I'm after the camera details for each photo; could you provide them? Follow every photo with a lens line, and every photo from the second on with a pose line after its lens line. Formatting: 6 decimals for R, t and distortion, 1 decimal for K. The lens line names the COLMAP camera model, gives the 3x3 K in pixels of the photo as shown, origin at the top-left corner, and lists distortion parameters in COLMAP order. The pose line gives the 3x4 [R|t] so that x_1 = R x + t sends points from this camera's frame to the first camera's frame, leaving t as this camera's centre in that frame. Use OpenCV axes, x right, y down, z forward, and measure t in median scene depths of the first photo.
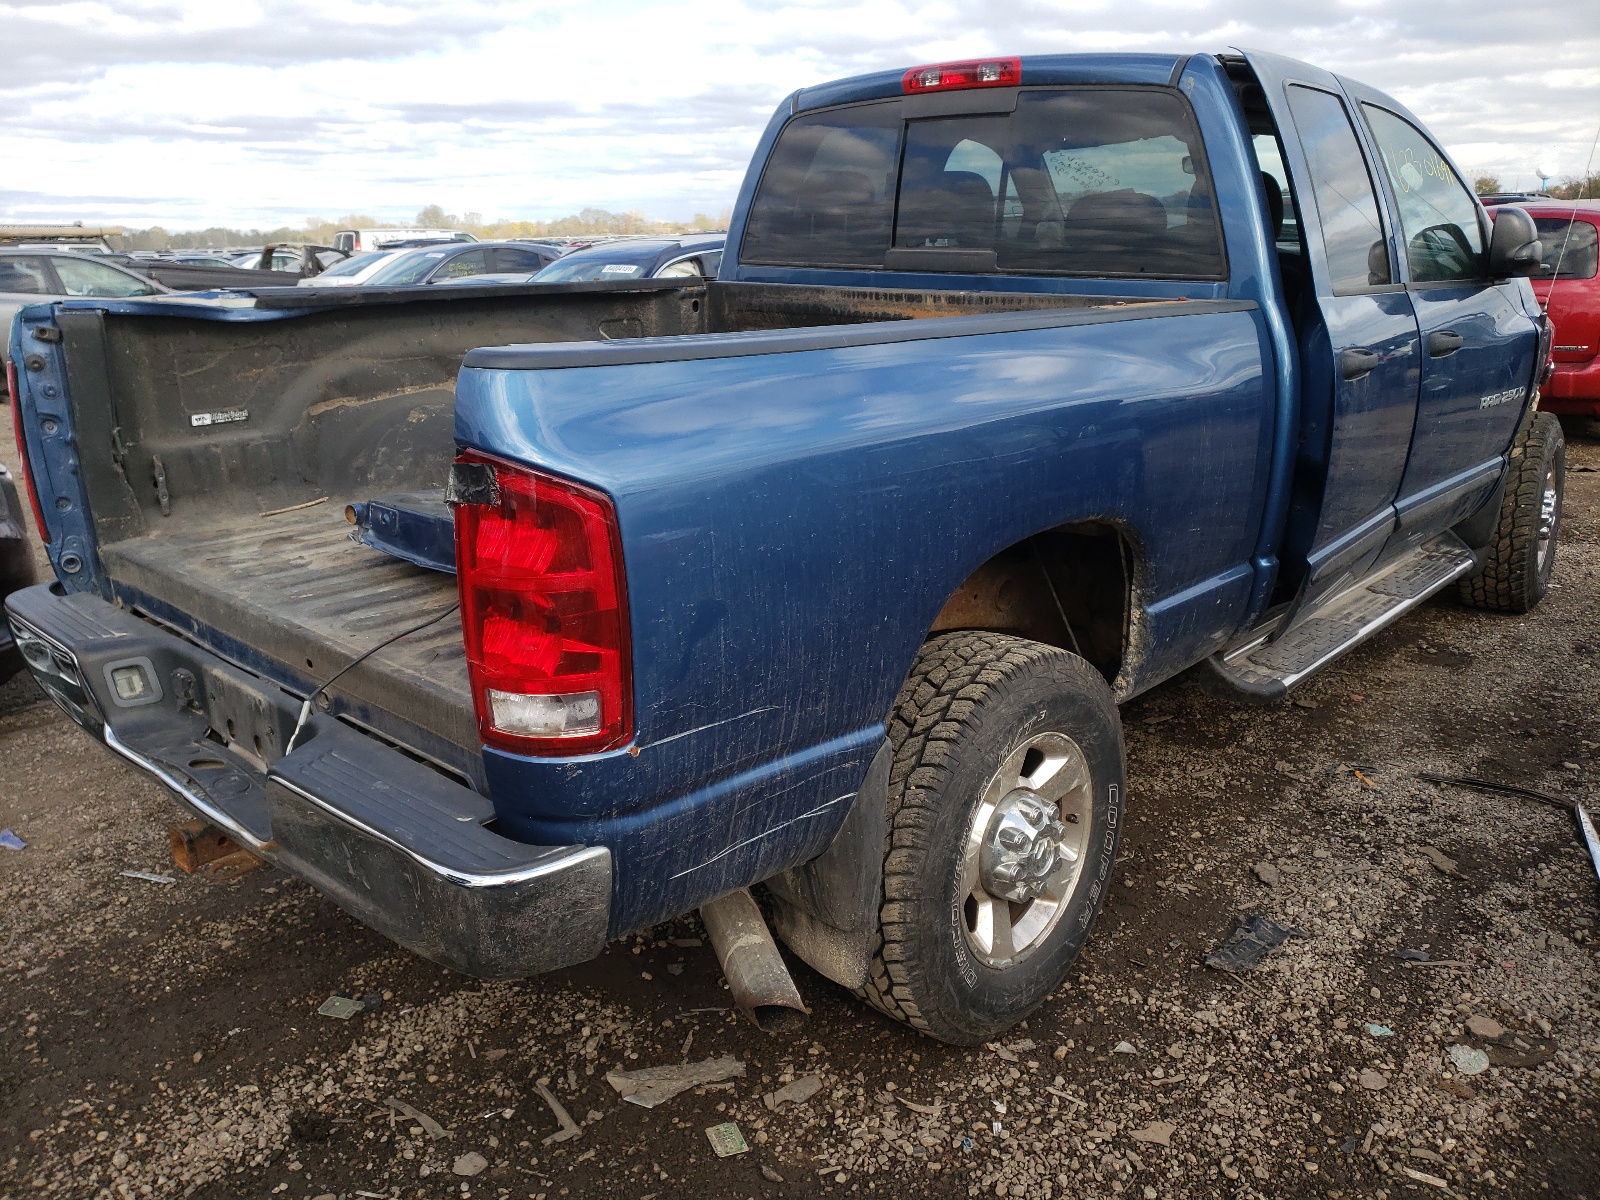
lens RADIAL K [[1201.5, 0, 776.4], [0, 1201.5, 599.1], [0, 0, 1]] dist [0.024445, -0.001514]
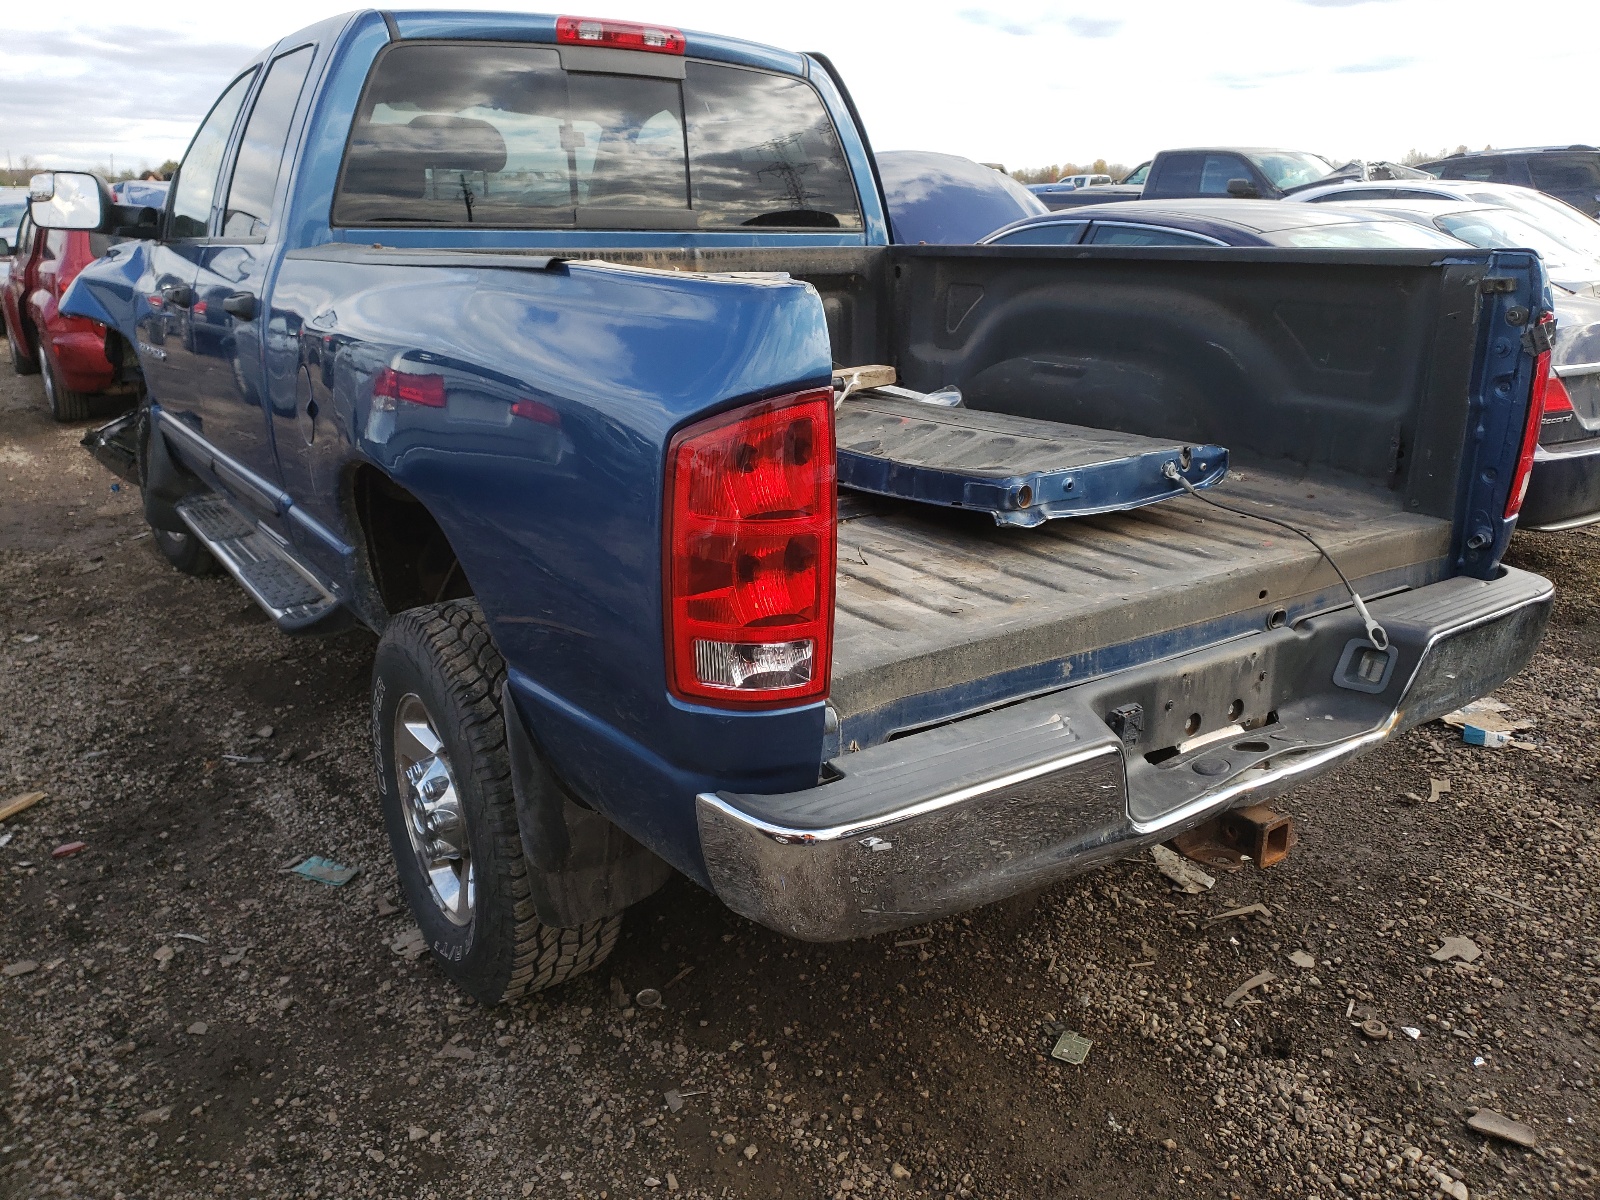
lens RADIAL K [[1201.5, 0, 776.4], [0, 1201.5, 599.1], [0, 0, 1]] dist [0.024445, -0.001514]
pose [[0.230249, -0.282547, 0.931210, -1.115310], [0.279300, 0.935848, 0.214895, -0.215554], [-0.932189, 0.210607, 0.294393, 0.851783]]
